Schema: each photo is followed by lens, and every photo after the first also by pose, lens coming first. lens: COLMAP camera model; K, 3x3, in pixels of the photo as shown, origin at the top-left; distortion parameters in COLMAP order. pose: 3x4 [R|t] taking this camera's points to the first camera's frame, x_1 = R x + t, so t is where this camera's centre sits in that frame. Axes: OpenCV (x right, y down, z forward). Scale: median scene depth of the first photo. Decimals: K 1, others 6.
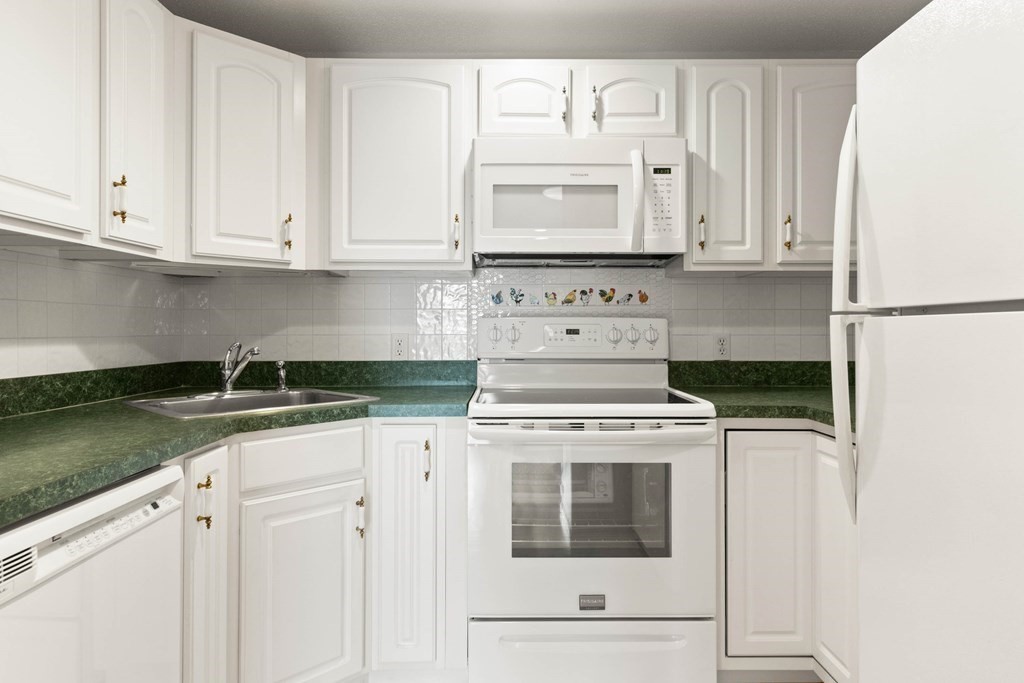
lens RADIAL K [[642.9, 0, 519.9], [0, 642.9, 325.7], [0, 0, 1]] dist [0.016874, -0.007347]
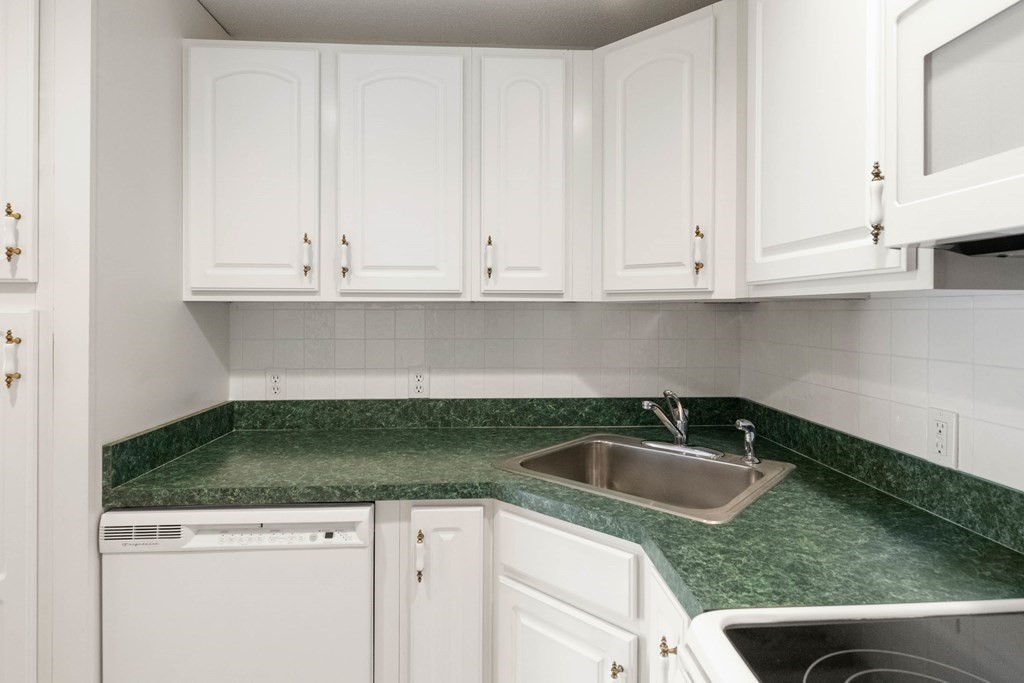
lens RADIAL K [[548.1, 0, 503.3], [0, 548.1, 312.6], [0, 0, 1]] dist [-0.000491, -0.001737]
pose [[0.029468, 0.005301, -0.999552, 0.281349], [0.005899, 0.999968, 0.005478, -0.084339], [0.999548, -0.006058, 0.029436, 0.809184]]
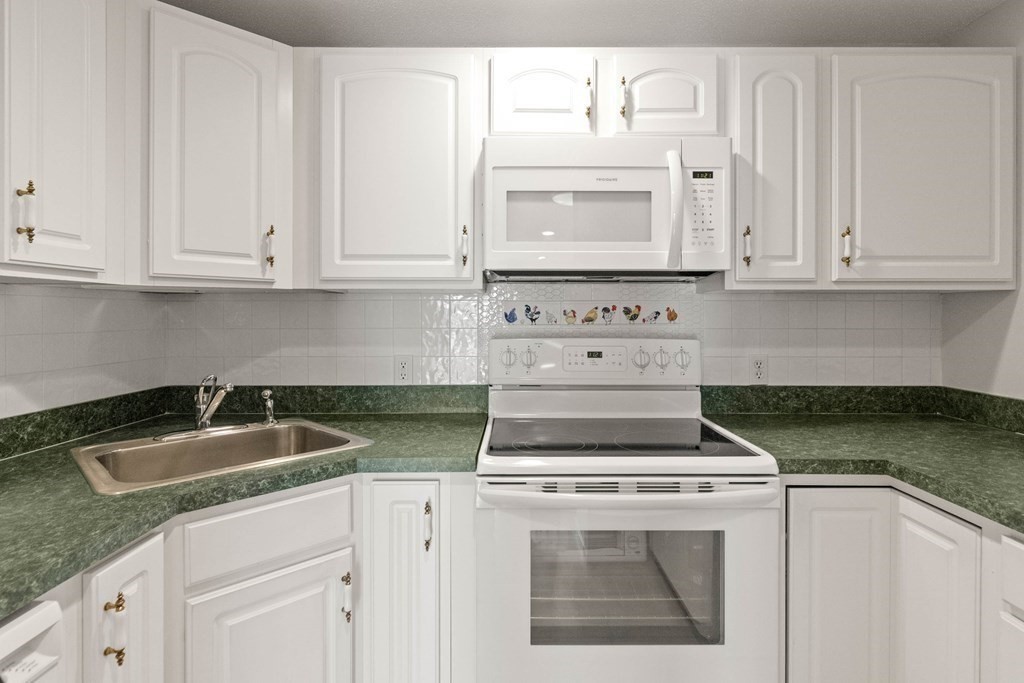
lens RADIAL K [[548.1, 0, 523.8], [0, 548.1, 316.1], [0, 0, 1]] dist [-0.000491, -0.001737]
pose [[0.999992, -0.000624, -0.004043, -0.016870], [0.000662, 0.999954, 0.009583, -0.062746], [0.004037, -0.009585, 0.999946, 0.282515]]
